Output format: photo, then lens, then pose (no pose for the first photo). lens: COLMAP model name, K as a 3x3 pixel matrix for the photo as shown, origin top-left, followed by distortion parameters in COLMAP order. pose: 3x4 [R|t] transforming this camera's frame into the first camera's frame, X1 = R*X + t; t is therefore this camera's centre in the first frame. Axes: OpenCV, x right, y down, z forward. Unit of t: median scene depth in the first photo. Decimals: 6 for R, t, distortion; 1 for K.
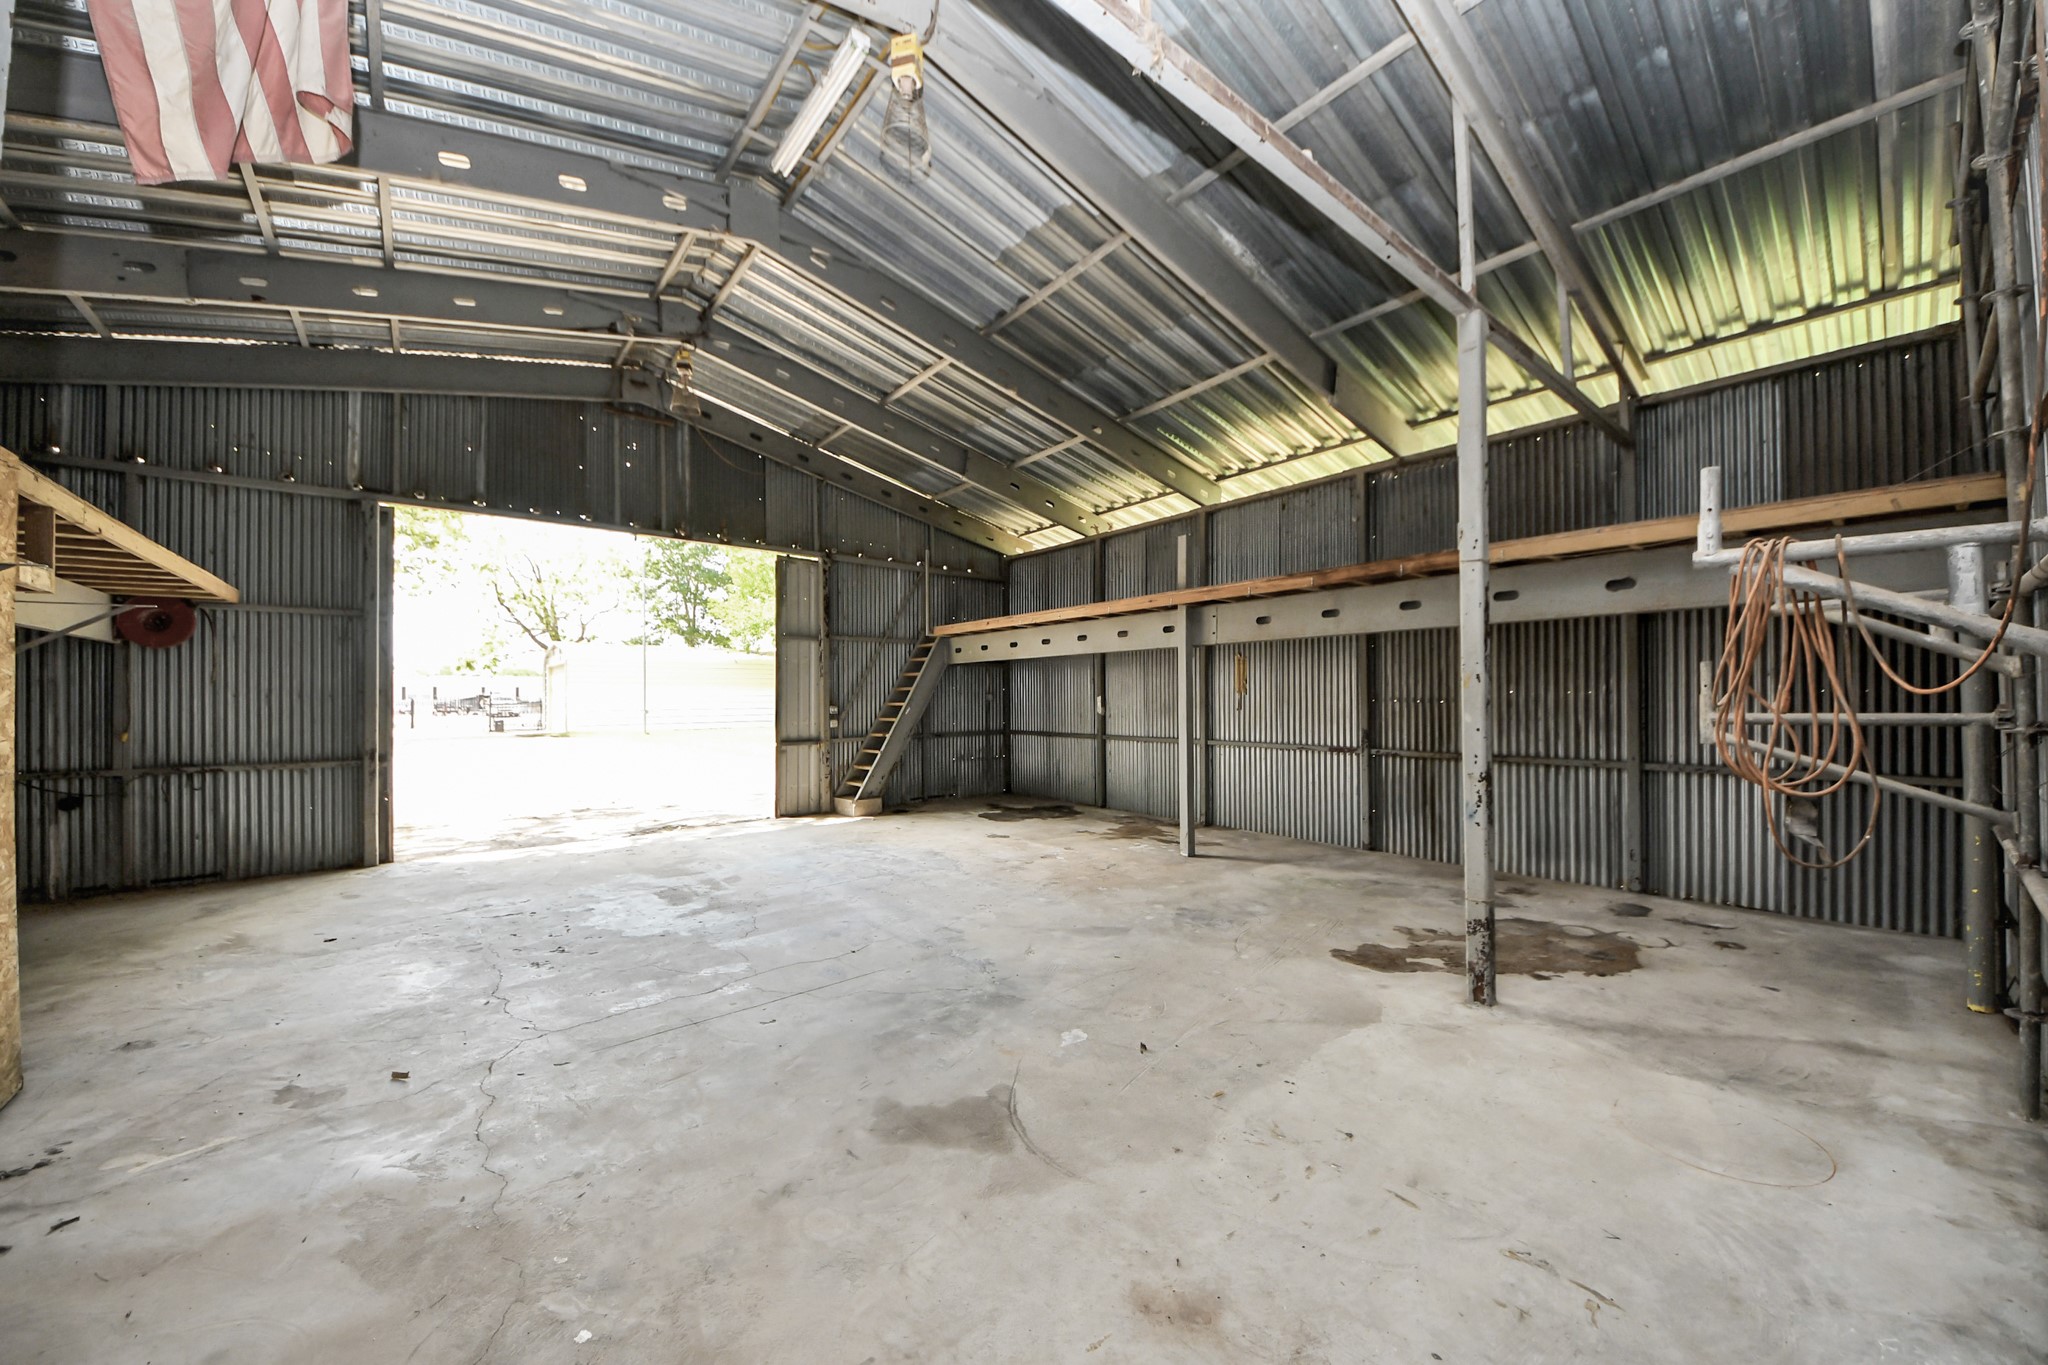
lens RADIAL K [[727.6, 0, 1062.5], [0, 727.6, 679.5], [0, 0, 1]] dist [-0.000694, -0.000090]
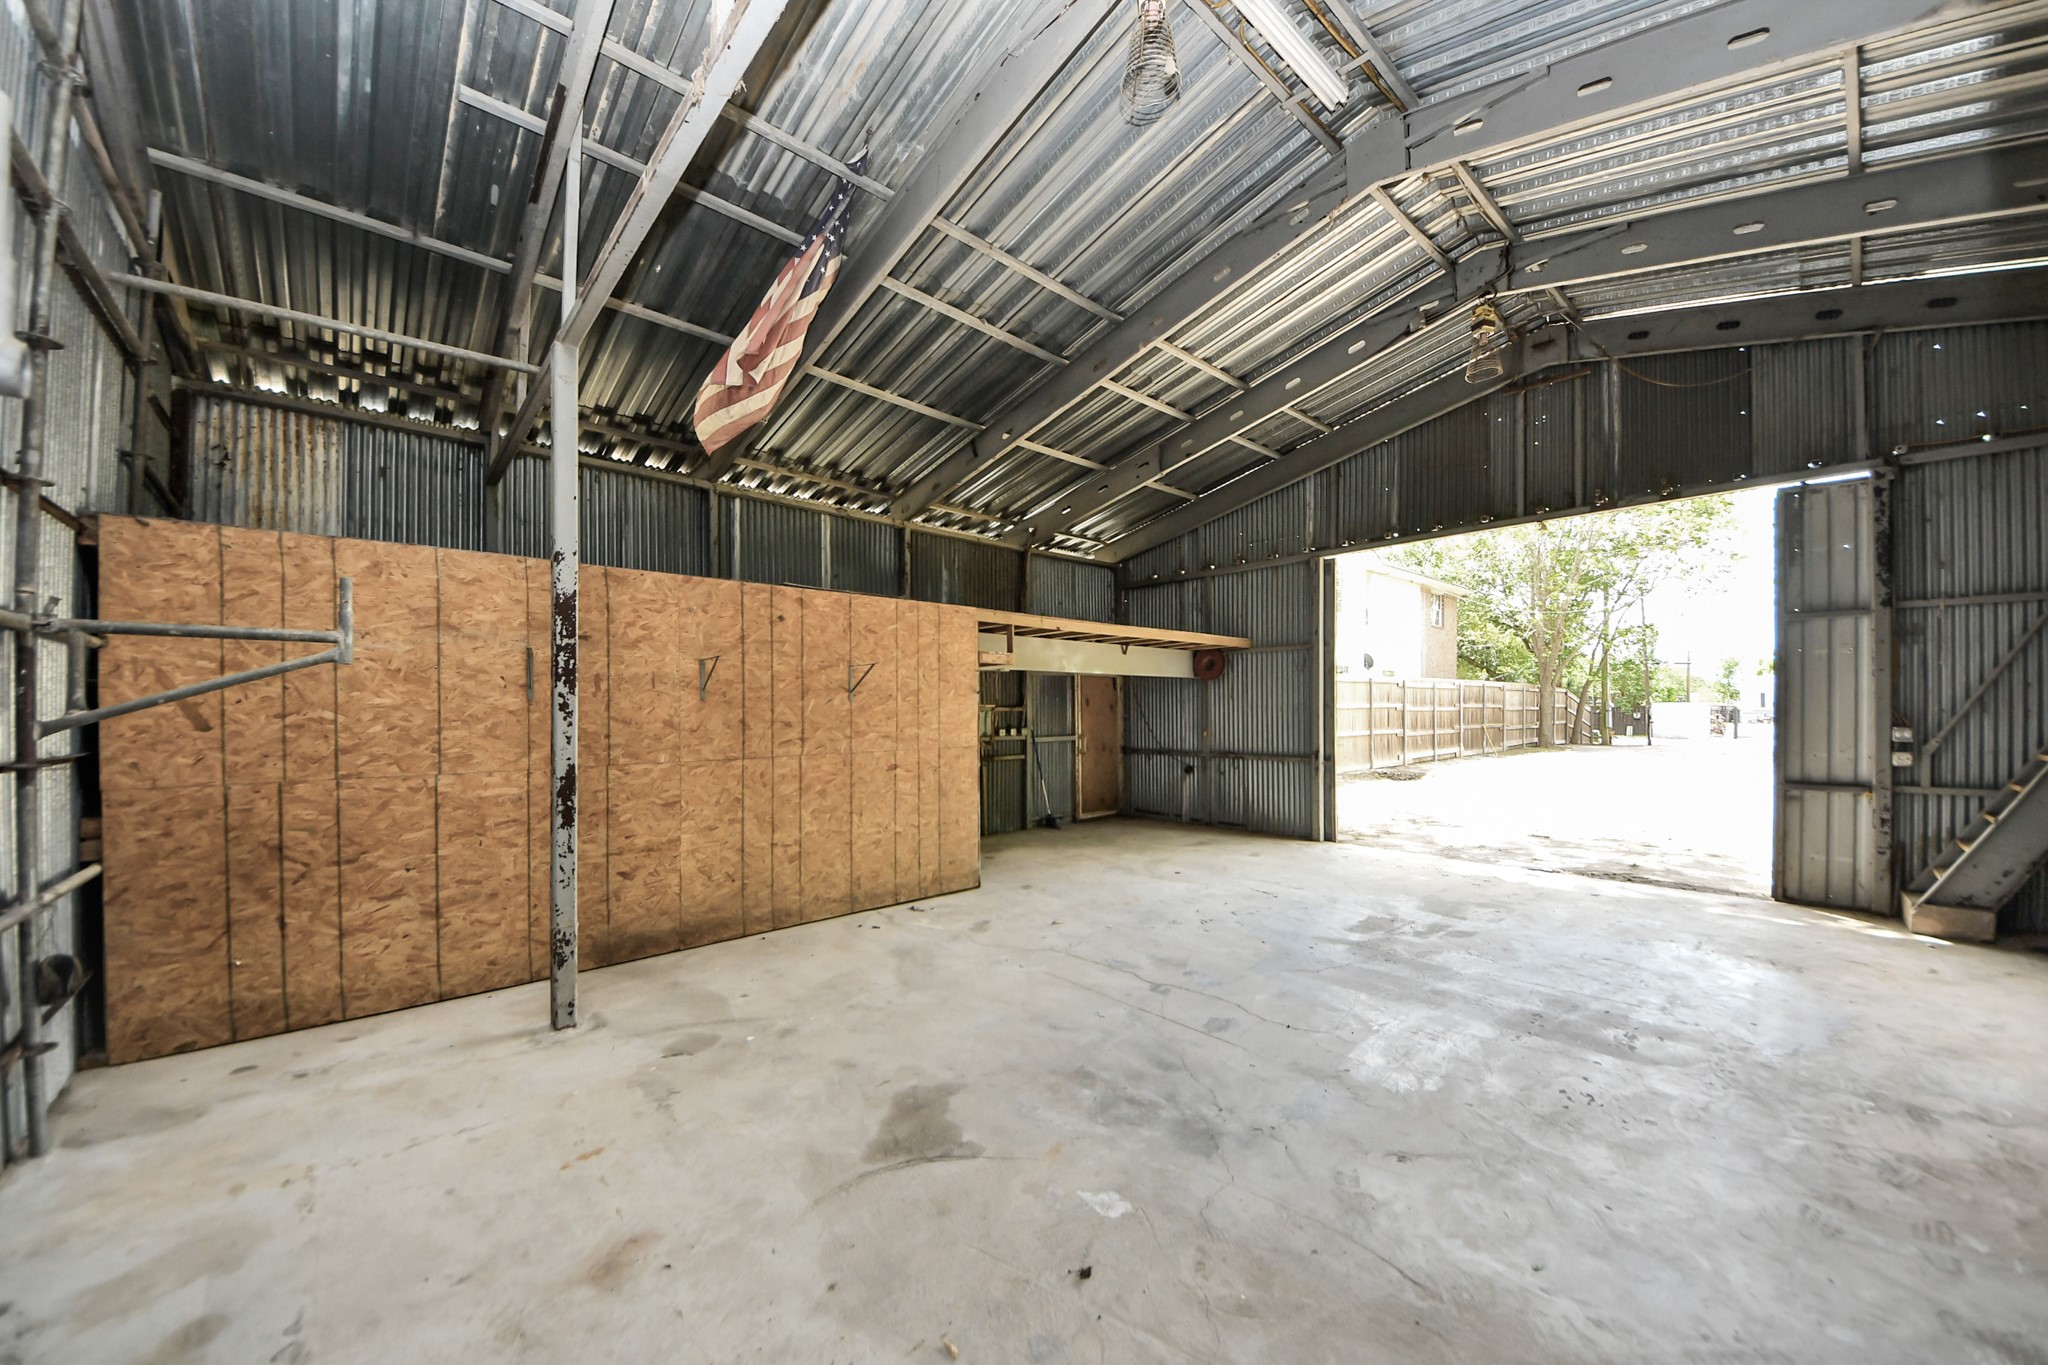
lens RADIAL K [[750.7, 0, 1016.4], [0, 750.7, 710.1], [0, 0, 1]] dist [-0.000241, 0.000010]
pose [[-0.002406, 0.007689, -0.999968, 0.338309], [0.030813, 0.999496, 0.007611, -0.003233], [0.999522, -0.030793, -0.002642, 0.413408]]
